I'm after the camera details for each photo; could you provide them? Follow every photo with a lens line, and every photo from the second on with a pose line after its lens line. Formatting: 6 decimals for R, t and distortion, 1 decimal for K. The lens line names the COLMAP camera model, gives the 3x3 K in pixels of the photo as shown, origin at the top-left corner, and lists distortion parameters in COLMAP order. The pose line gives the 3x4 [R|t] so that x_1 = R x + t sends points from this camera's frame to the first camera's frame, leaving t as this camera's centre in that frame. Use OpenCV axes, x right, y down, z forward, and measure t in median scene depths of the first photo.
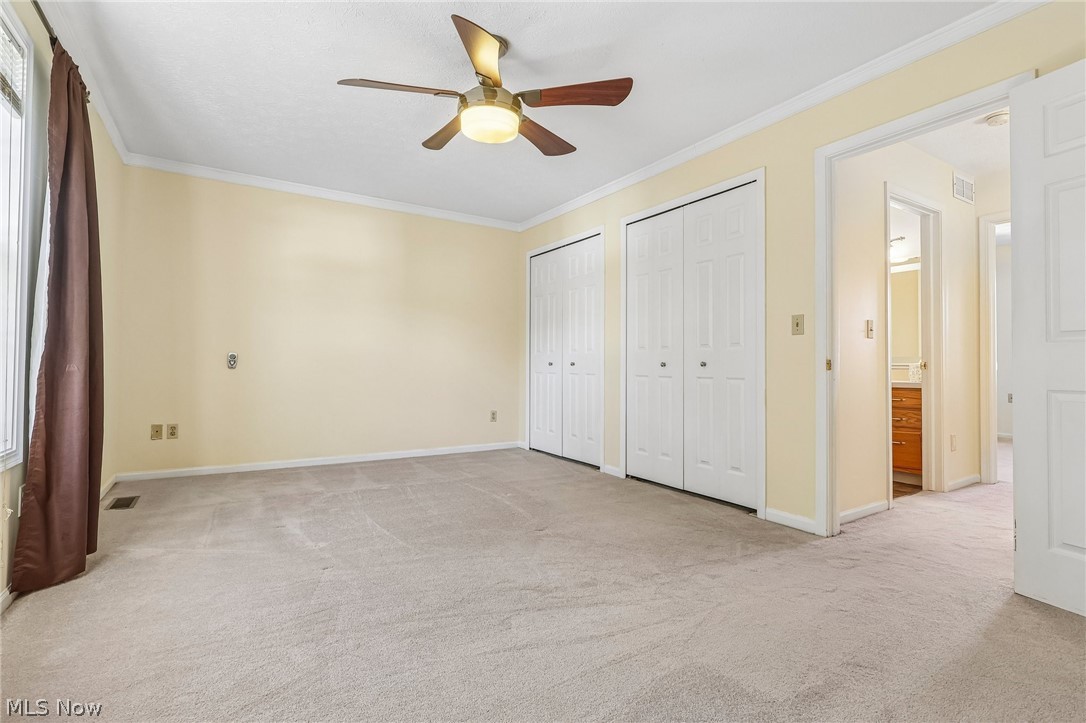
lens RADIAL K [[504.6, 0, 539.4], [0, 504.6, 356.9], [0, 0, 1]] dist [-0.001725, -0.000659]
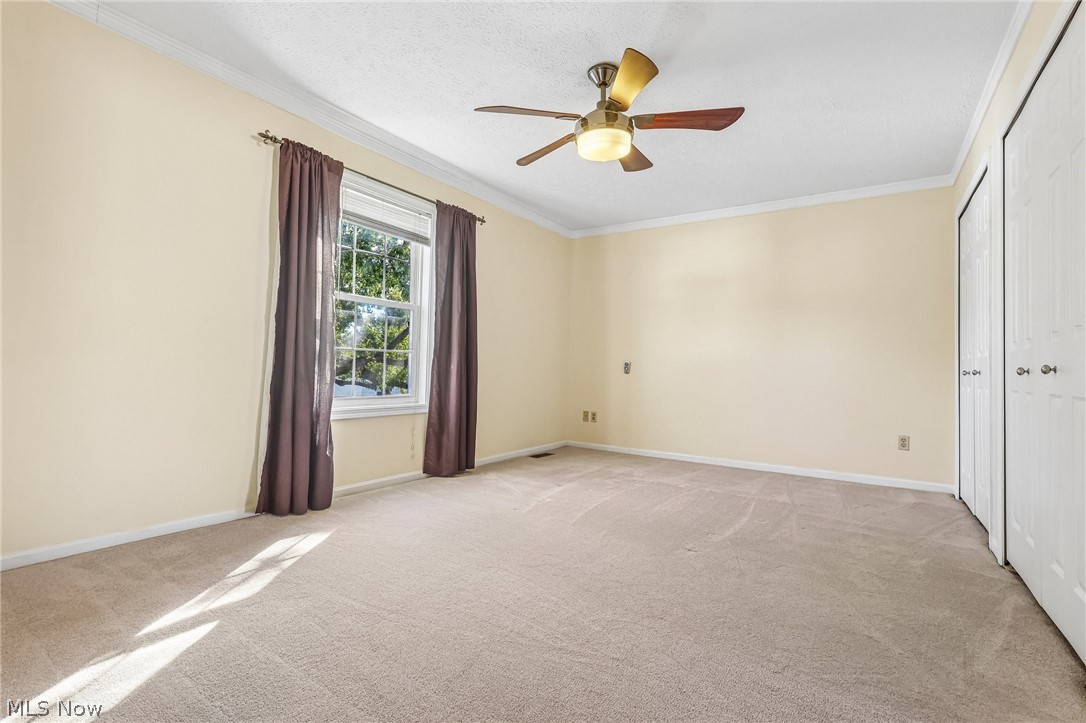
lens RADIAL K [[504.6, 0, 537.5], [0, 504.6, 362.5], [0, 0, 1]] dist [-0.001725, -0.000659]
pose [[0.406633, -0.009896, -0.913538, 0.489688], [-0.002574, 0.999925, -0.011977, 0.010571], [0.913588, 0.007222, 0.406577, 0.257741]]
